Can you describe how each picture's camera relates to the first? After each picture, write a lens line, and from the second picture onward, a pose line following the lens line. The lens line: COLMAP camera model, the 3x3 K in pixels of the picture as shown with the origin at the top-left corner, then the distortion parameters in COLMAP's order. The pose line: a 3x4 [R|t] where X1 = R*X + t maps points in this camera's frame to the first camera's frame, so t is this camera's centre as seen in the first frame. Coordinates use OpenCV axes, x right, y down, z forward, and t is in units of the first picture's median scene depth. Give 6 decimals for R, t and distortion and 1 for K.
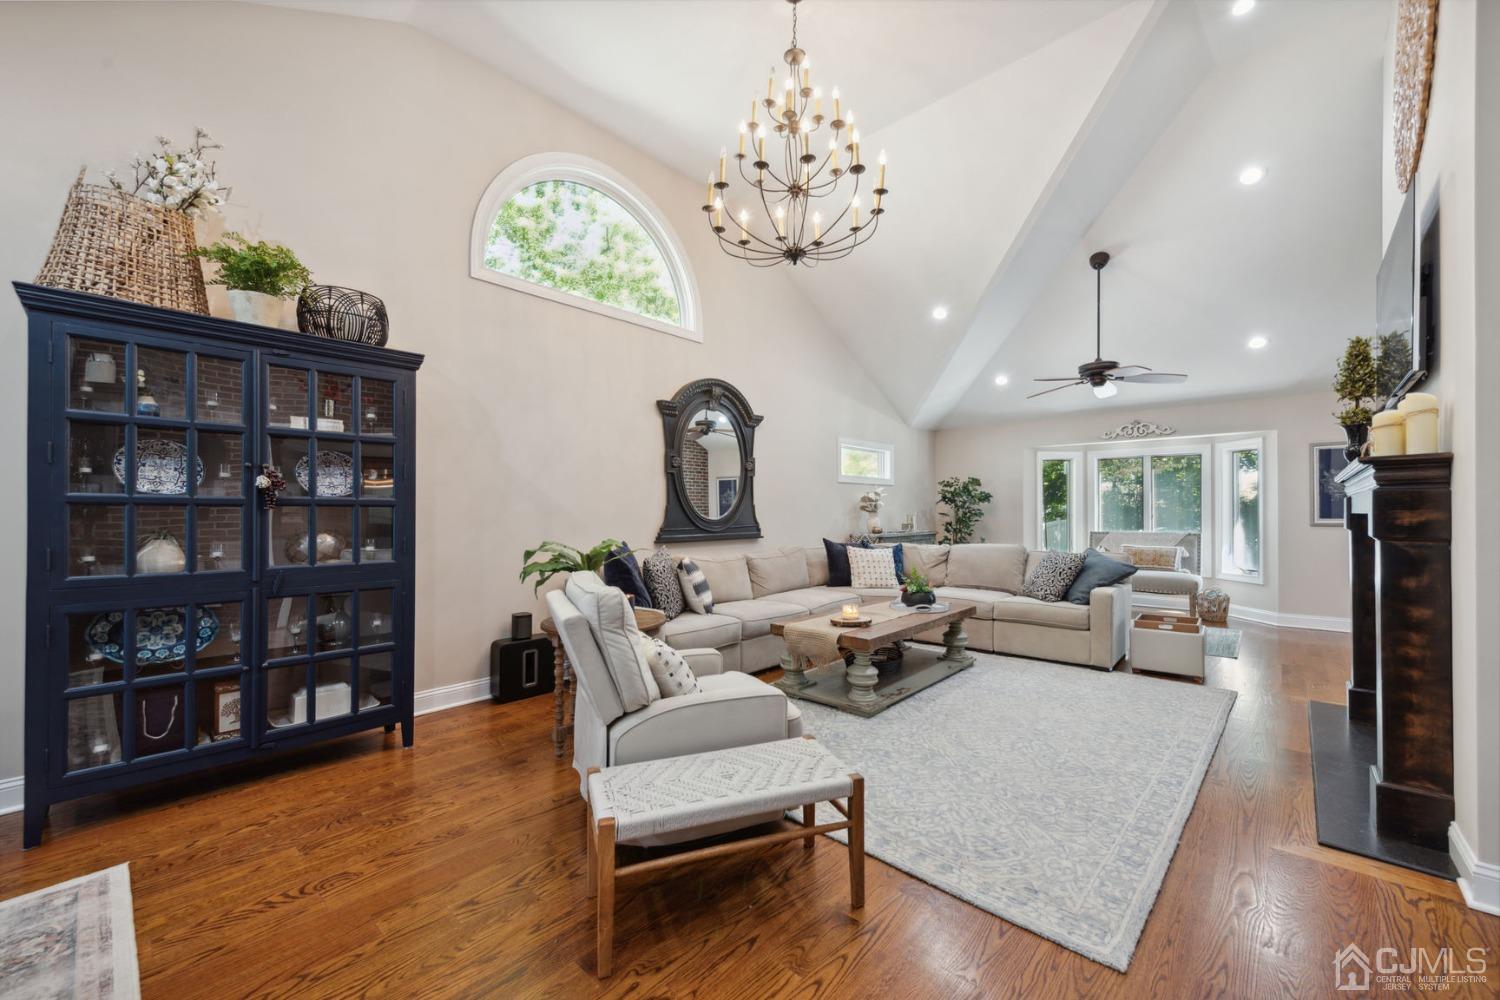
lens RADIAL K [[600.3, 0, 749.7], [0, 600.3, 507.9], [0, 0, 1]] dist [0.012816, -0.002269]
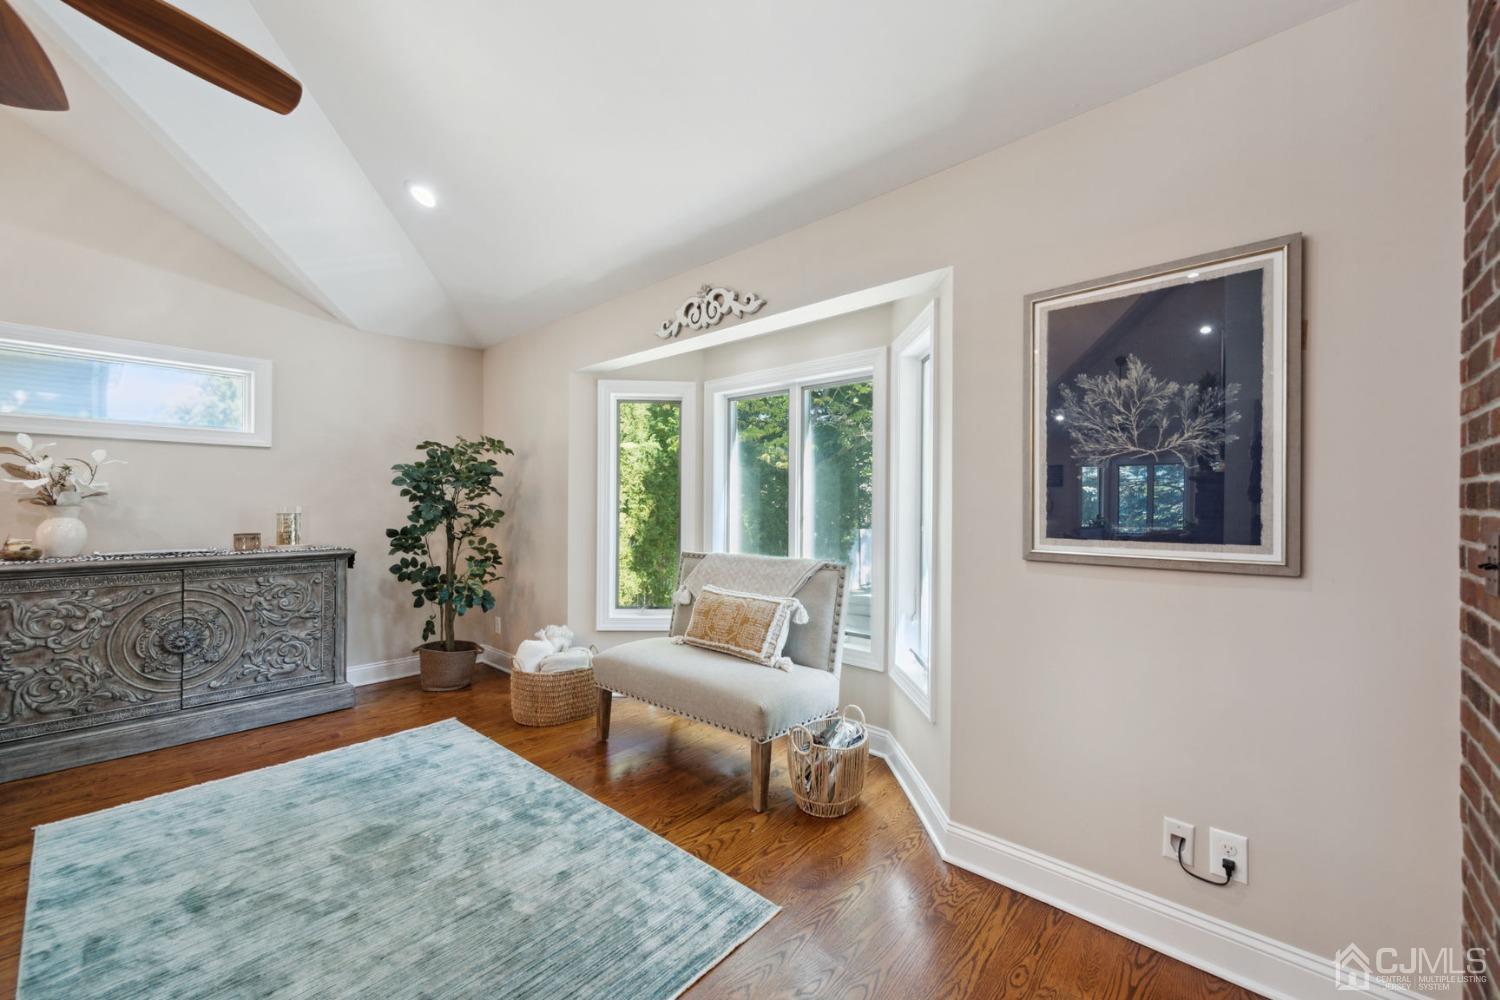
lens RADIAL K [[600.3, 0, 747.3], [0, 600.3, 502.5], [0, 0, 1]] dist [0.012816, -0.002269]
pose [[0.999951, 0.007622, -0.006259, 0.942666], [-0.007570, 0.999937, 0.008308, -0.002934], [0.006322, -0.008260, 0.999946, 0.829559]]
